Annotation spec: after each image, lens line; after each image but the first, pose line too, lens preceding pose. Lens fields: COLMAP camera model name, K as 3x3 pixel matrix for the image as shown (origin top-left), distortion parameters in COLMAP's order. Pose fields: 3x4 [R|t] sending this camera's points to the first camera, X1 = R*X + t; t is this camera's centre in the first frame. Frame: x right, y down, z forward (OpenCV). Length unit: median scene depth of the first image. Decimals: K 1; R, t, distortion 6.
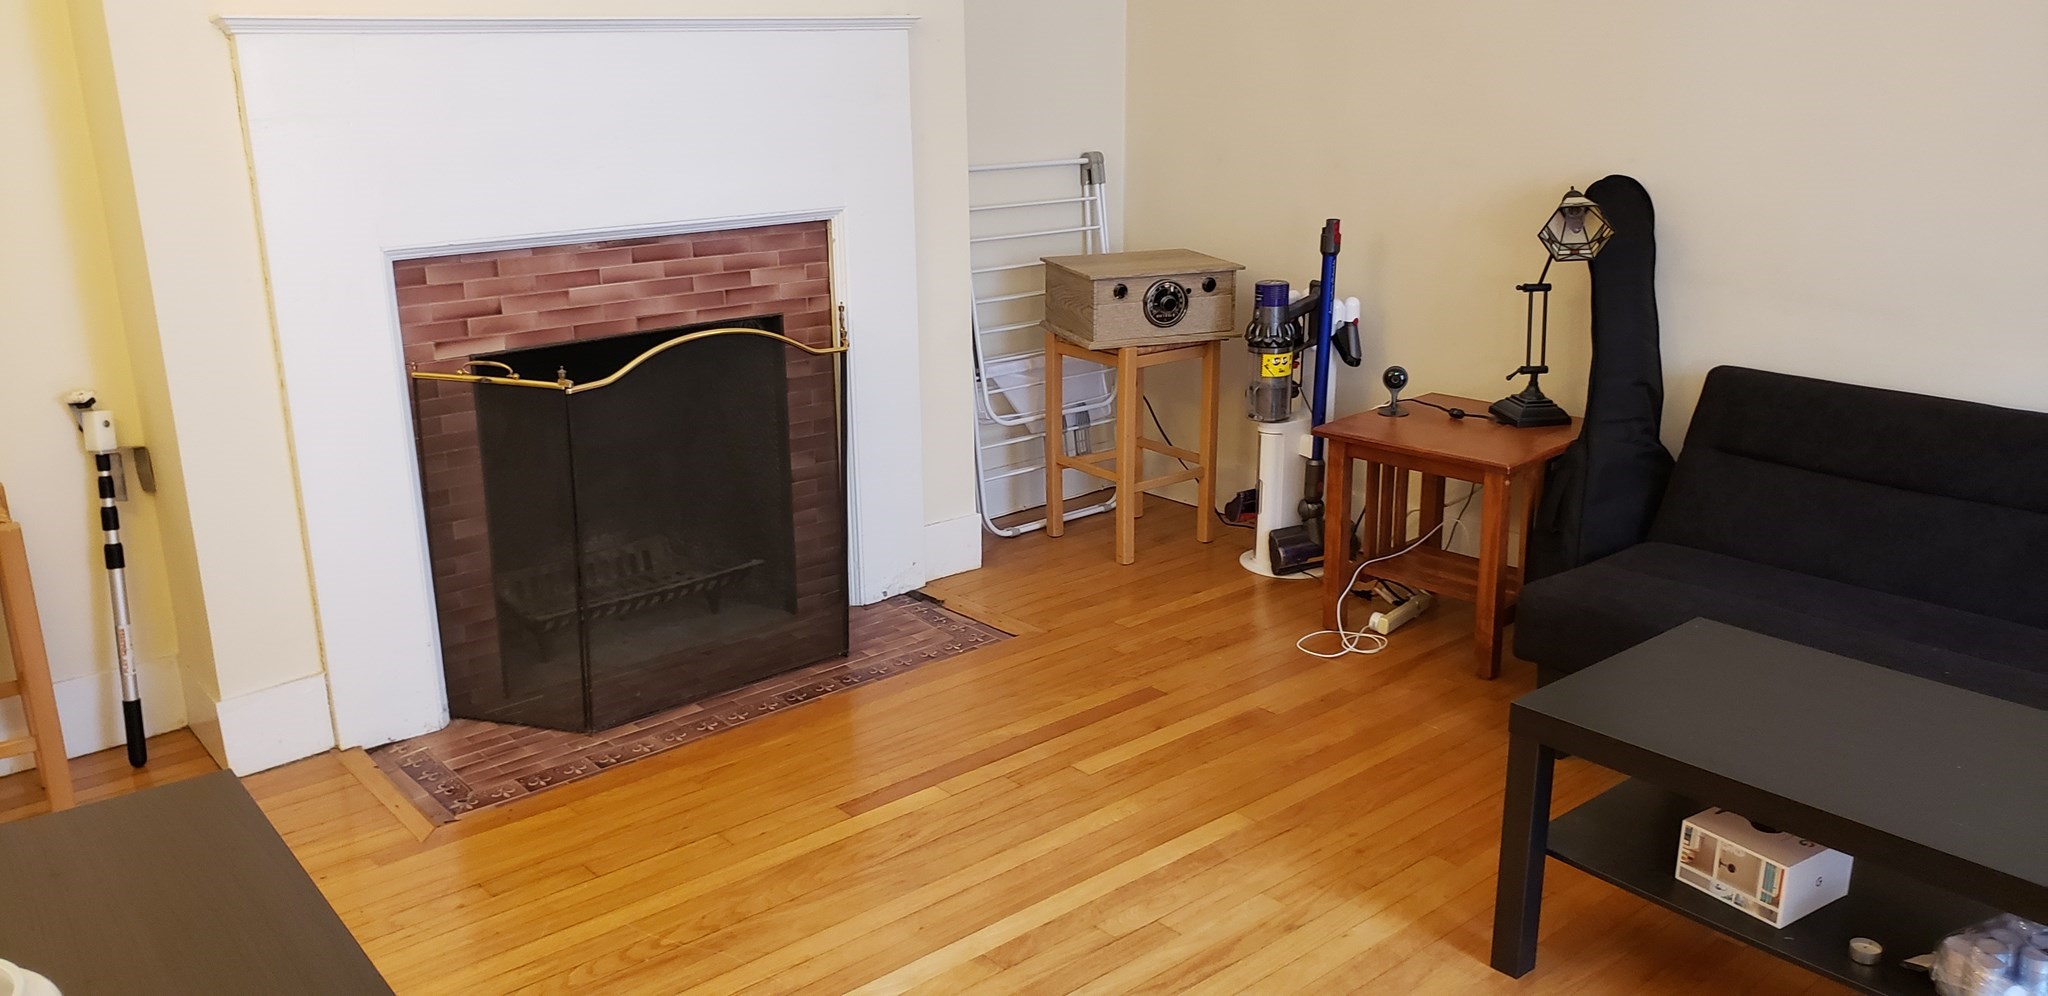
lens RADIAL K [[1544.0, 0, 986.8], [0, 1544.0, 502.7], [0, 0, 1]] dist [0.032602, -0.007441]
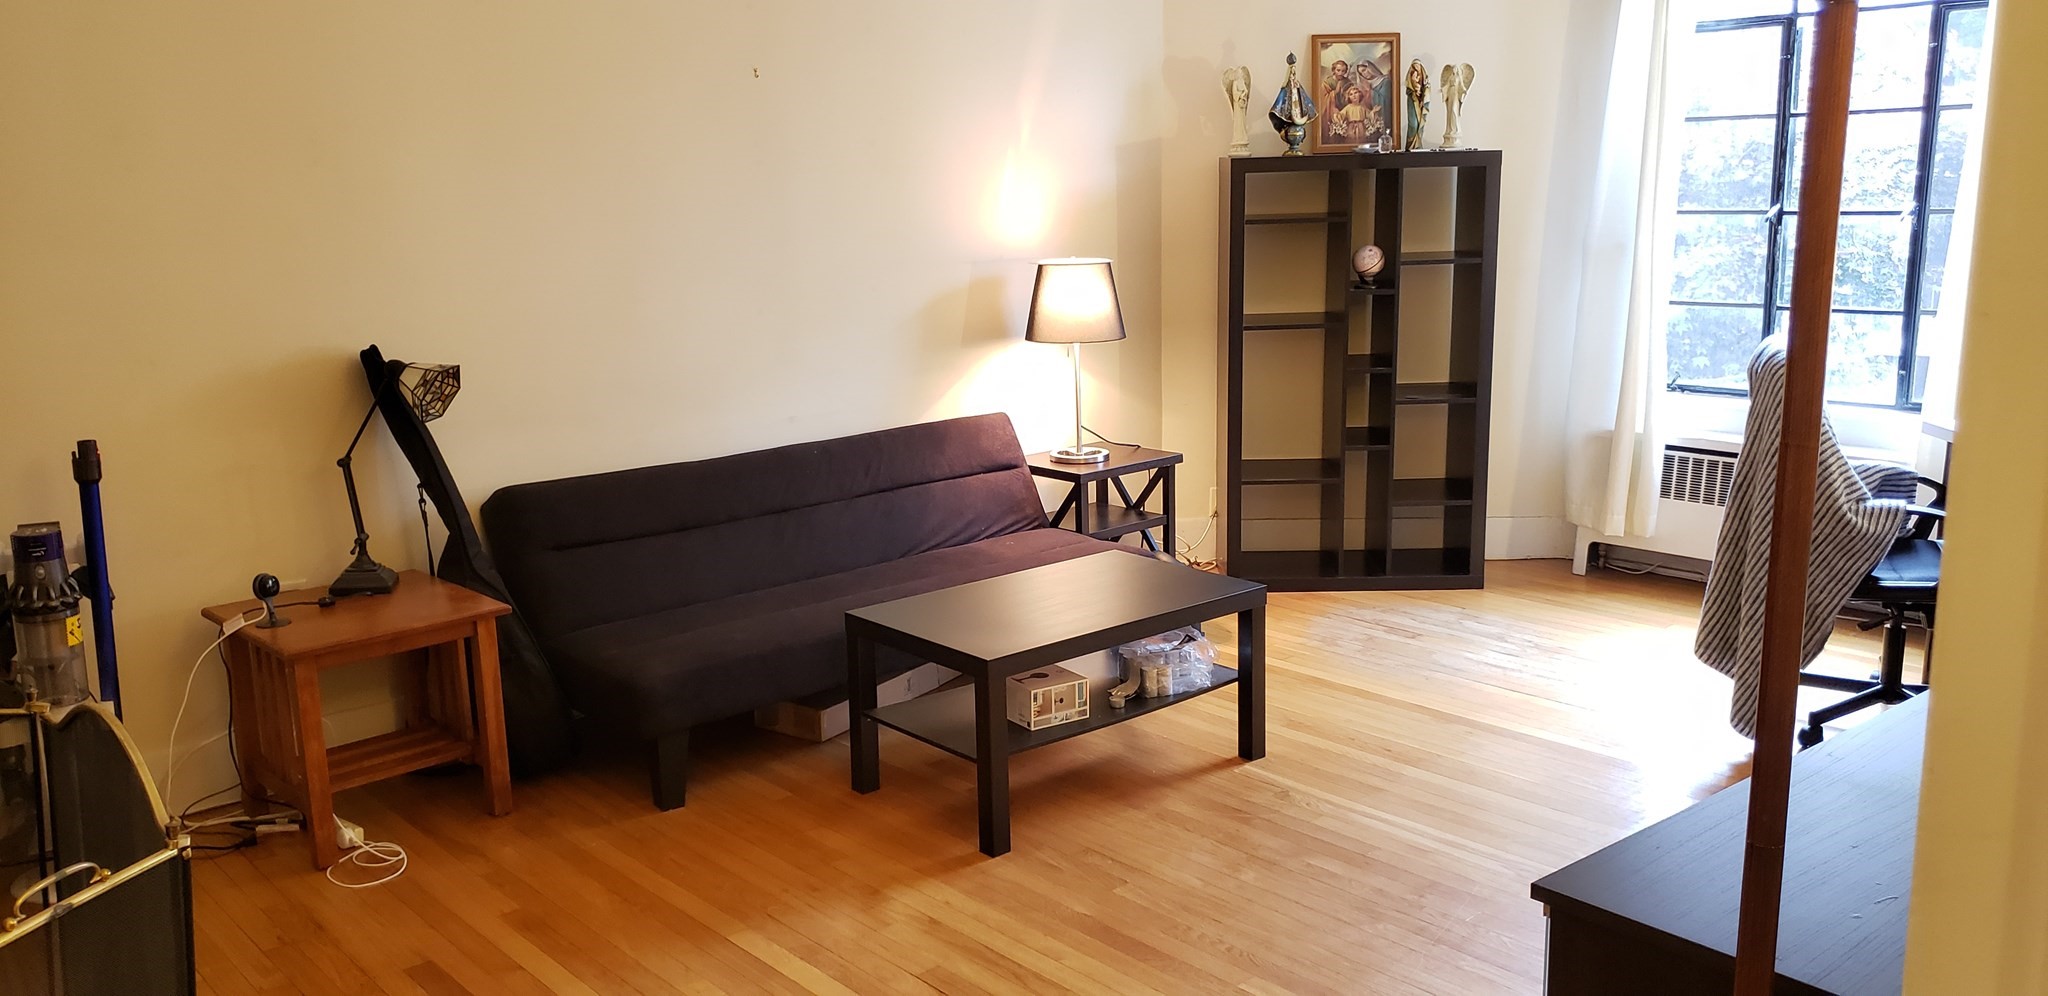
lens RADIAL K [[1599.2, 0, 1024.0], [0, 1599.2, 498.0], [0, 0, 1]] dist [0.033157, -0.059350]
pose [[-0.018252, -0.184730, 0.982620, -0.720507], [0.302784, 0.935614, 0.181517, -0.179698], [-0.952884, 0.300835, 0.038856, 0.567697]]
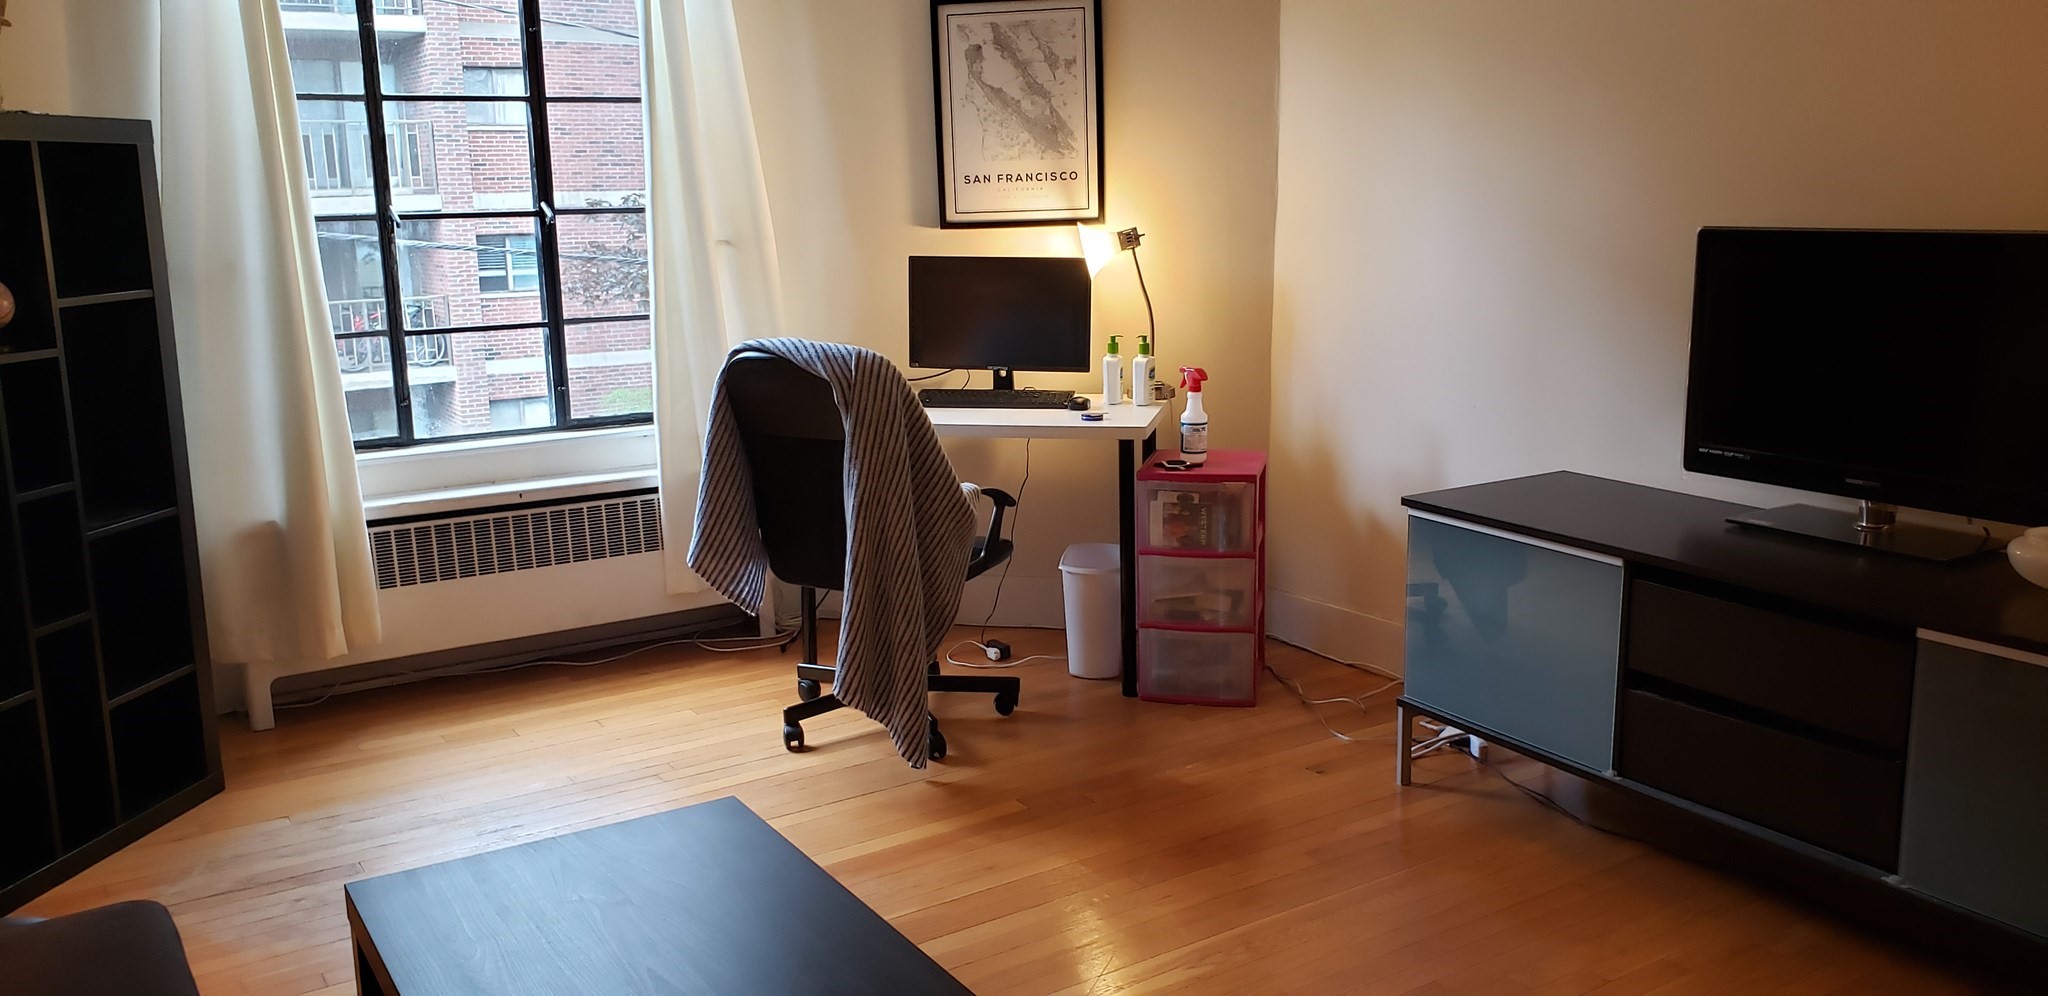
lens RADIAL K [[1599.2, 0, 1024.0], [0, 1599.2, 498.0], [0, 0, 1]] dist [0.033157, -0.059350]
pose [[-0.994366, -0.000324, 0.106003, 0.185523], [0.048678, 0.886925, 0.459341, -0.295240], [-0.094165, 0.461913, -0.881912, 1.011675]]
